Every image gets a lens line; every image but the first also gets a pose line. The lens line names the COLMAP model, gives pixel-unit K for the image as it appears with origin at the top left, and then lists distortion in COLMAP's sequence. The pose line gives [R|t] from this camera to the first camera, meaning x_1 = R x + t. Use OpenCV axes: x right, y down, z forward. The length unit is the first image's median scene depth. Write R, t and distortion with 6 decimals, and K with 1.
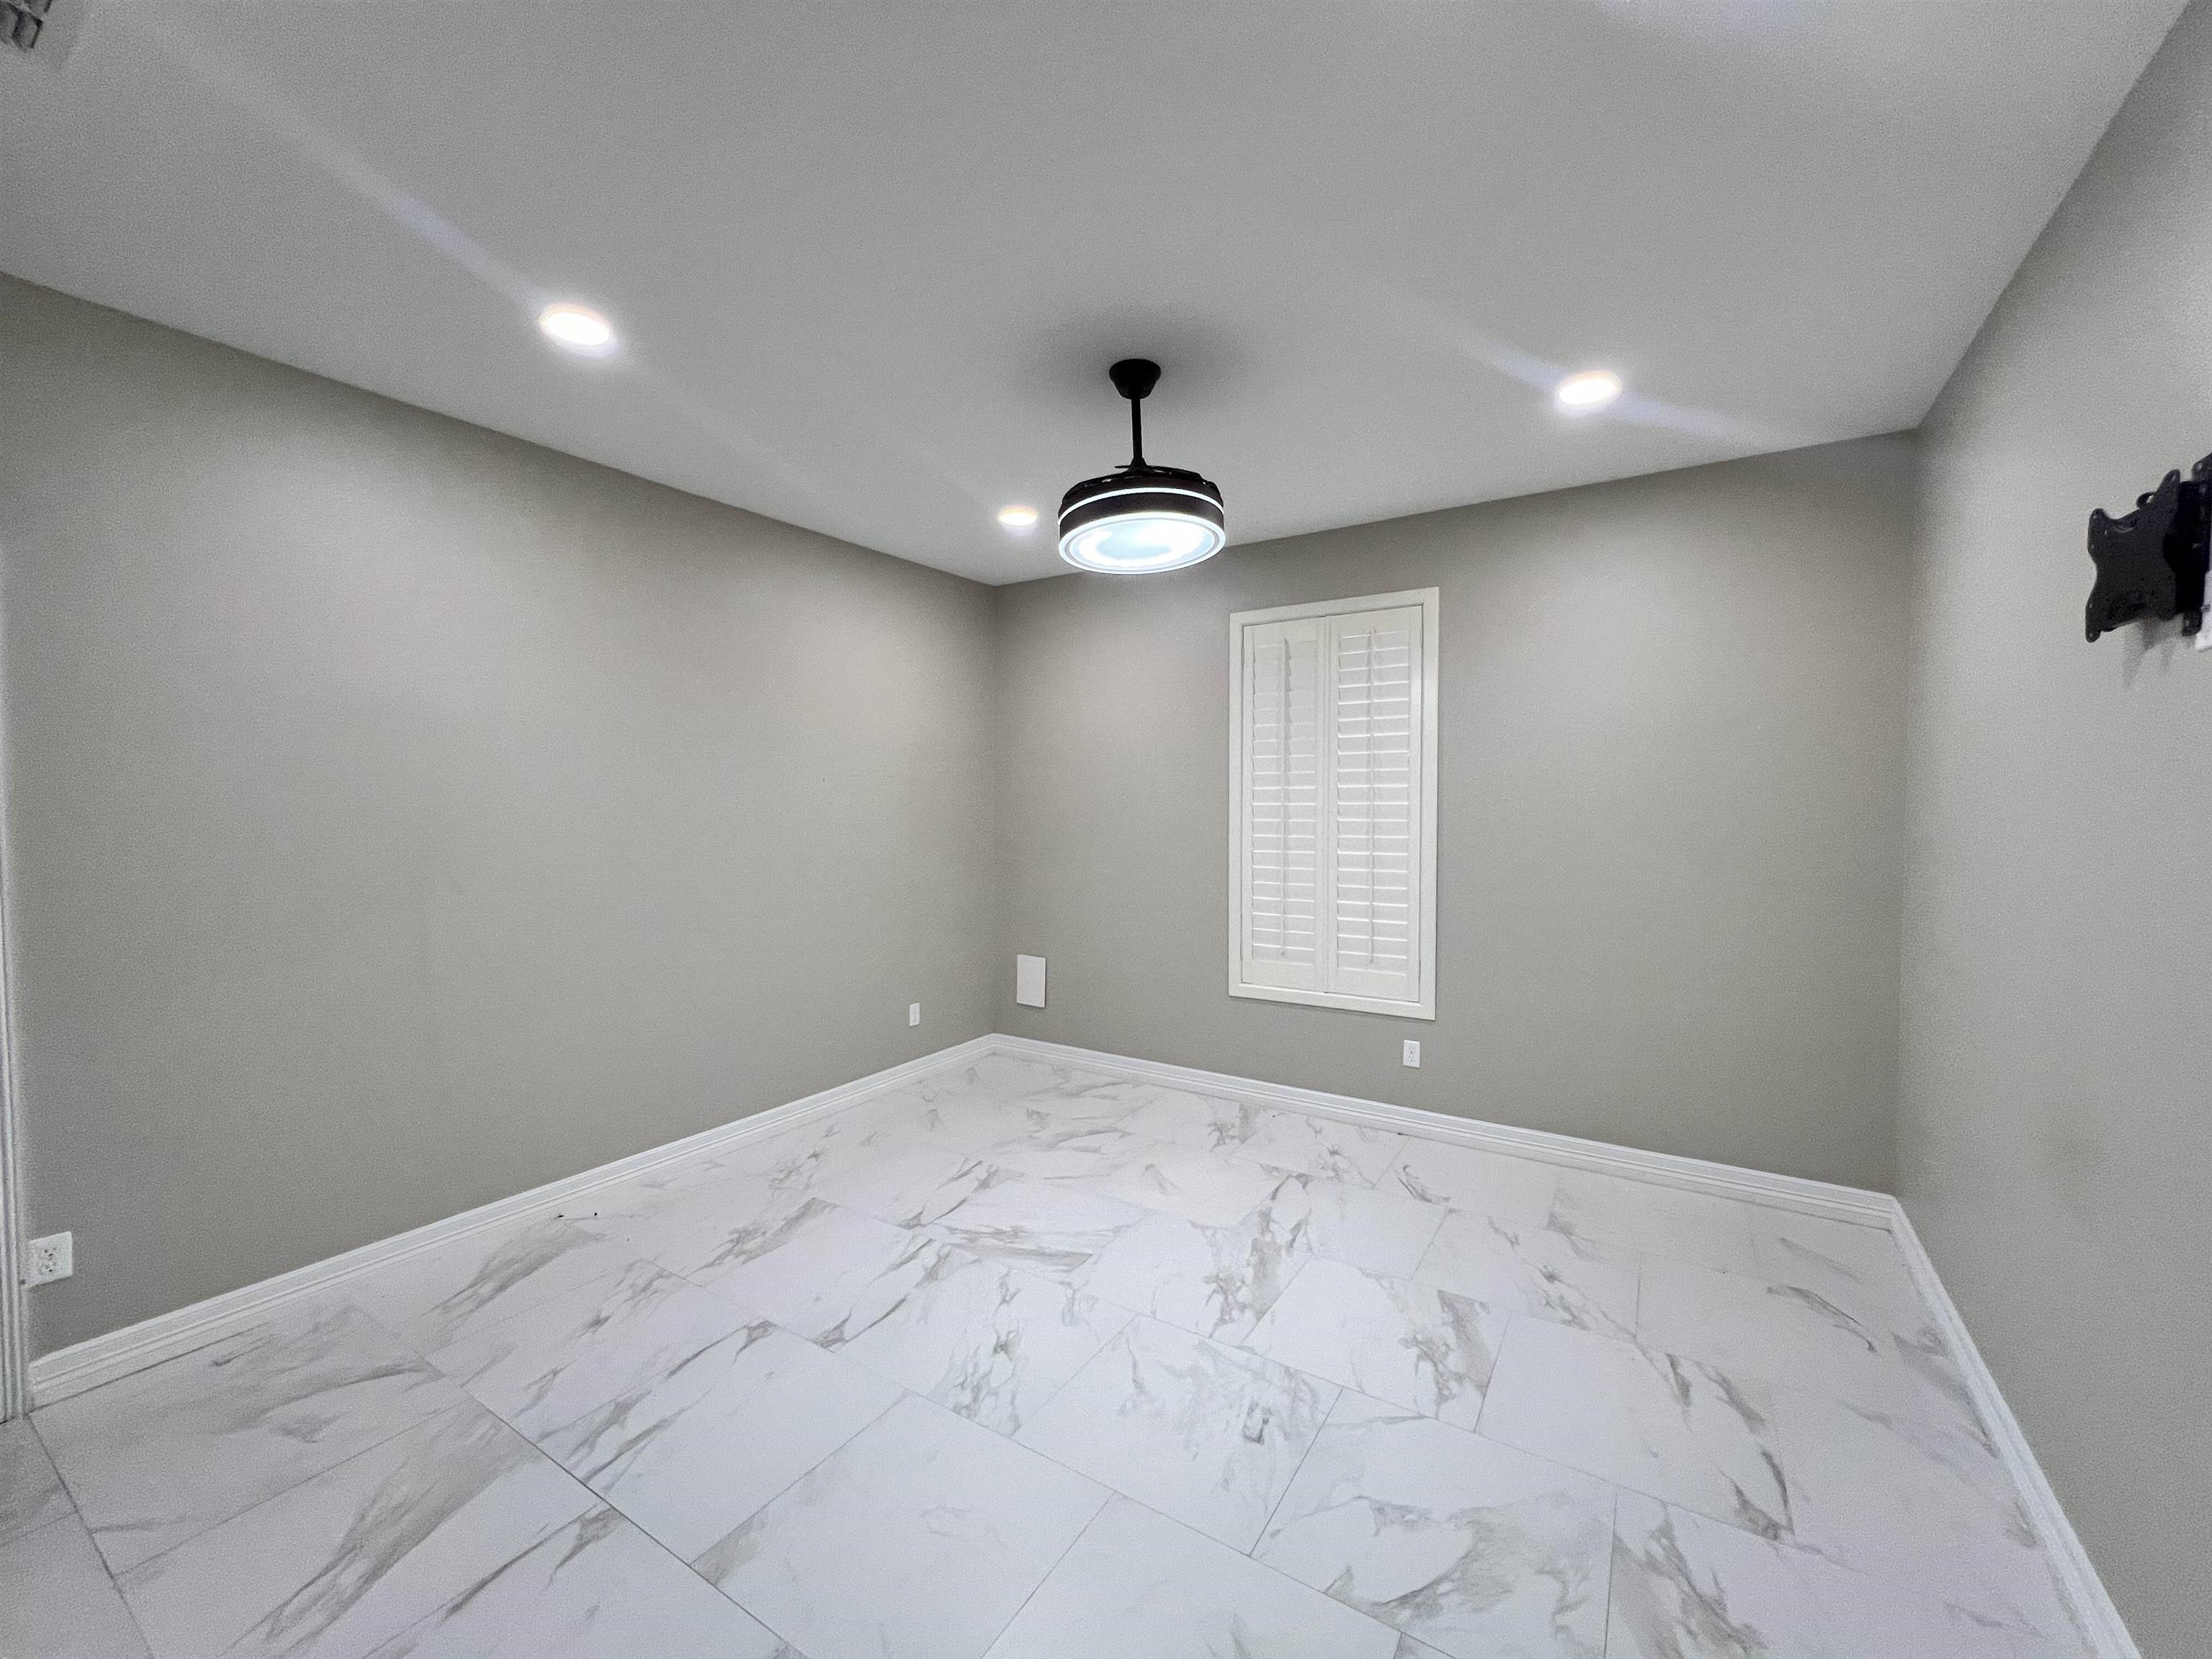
lens RADIAL K [[899.4, 0, 1106.0], [0, 899.4, 829.5], [0, 0, 1]] dist [0.002157, 0.000849]
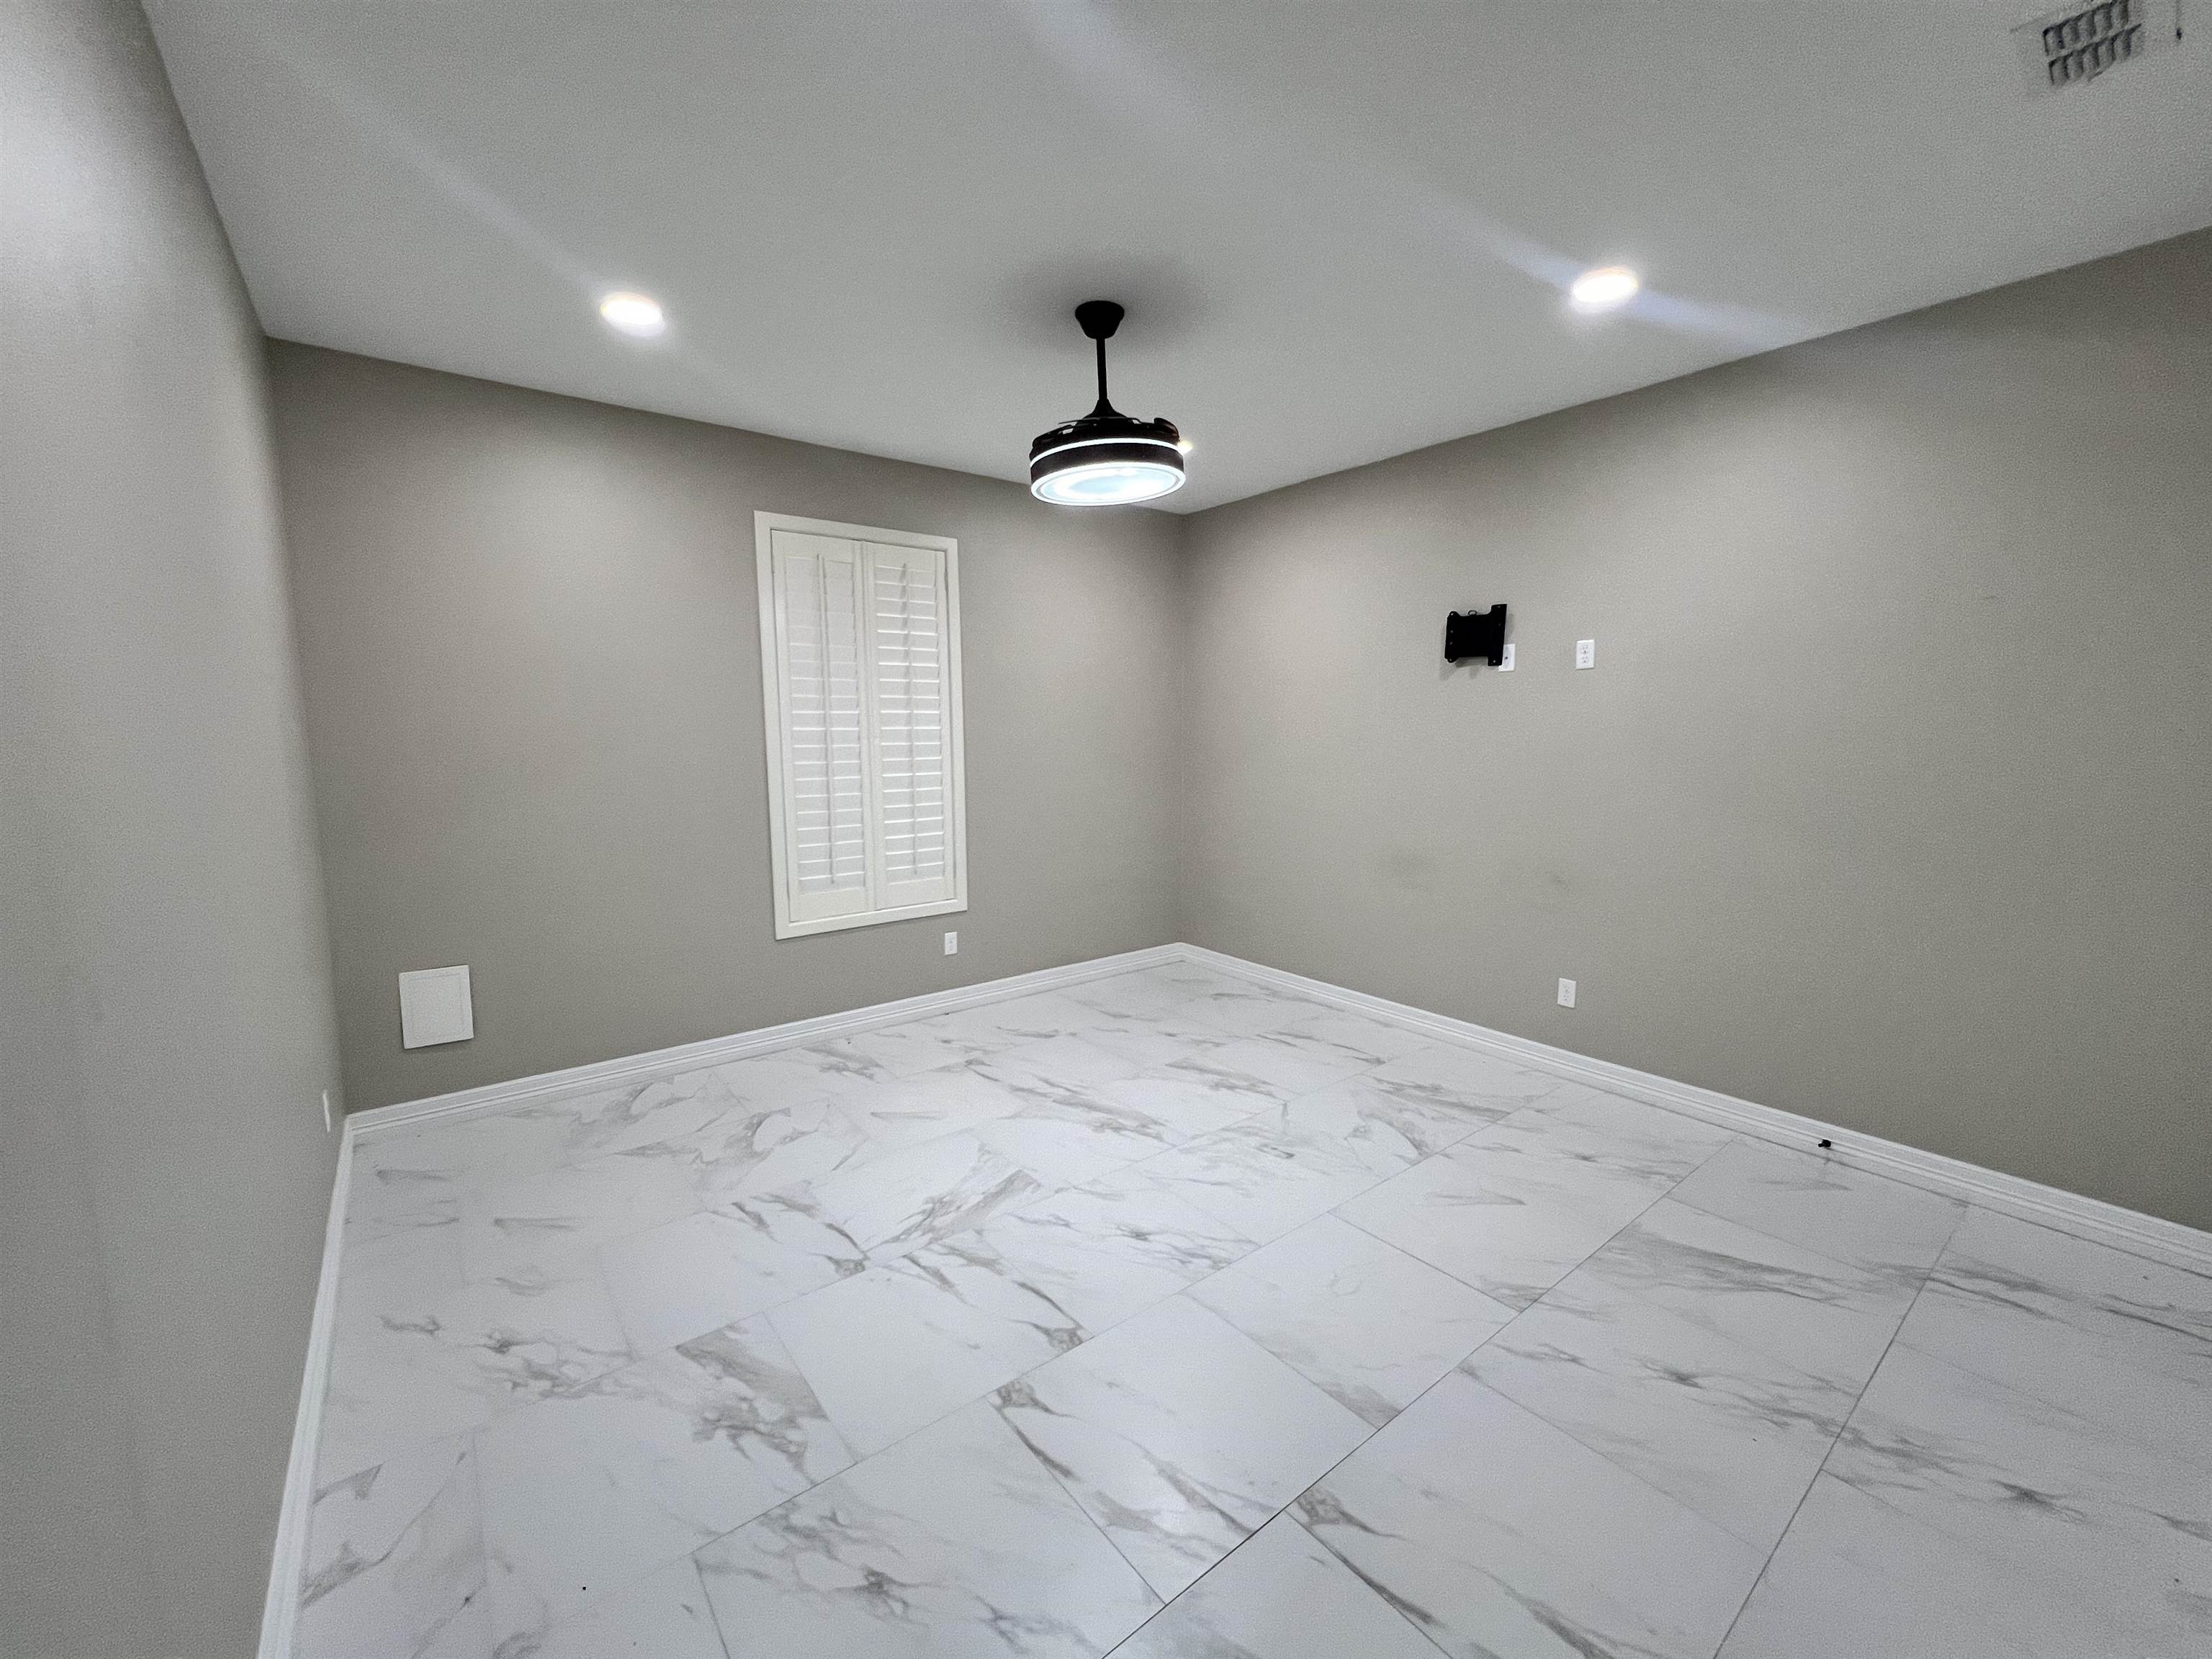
lens RADIAL K [[890.2, 0, 1113.2], [0, 890.2, 839.3], [0, 0, 1]] dist [-0.000521, 0.000091]
pose [[0.319106, -0.119601, 0.940142, -0.819725], [0.032883, 0.992805, 0.115140, -0.014407], [-0.947148, -0.005827, 0.320743, 0.529836]]
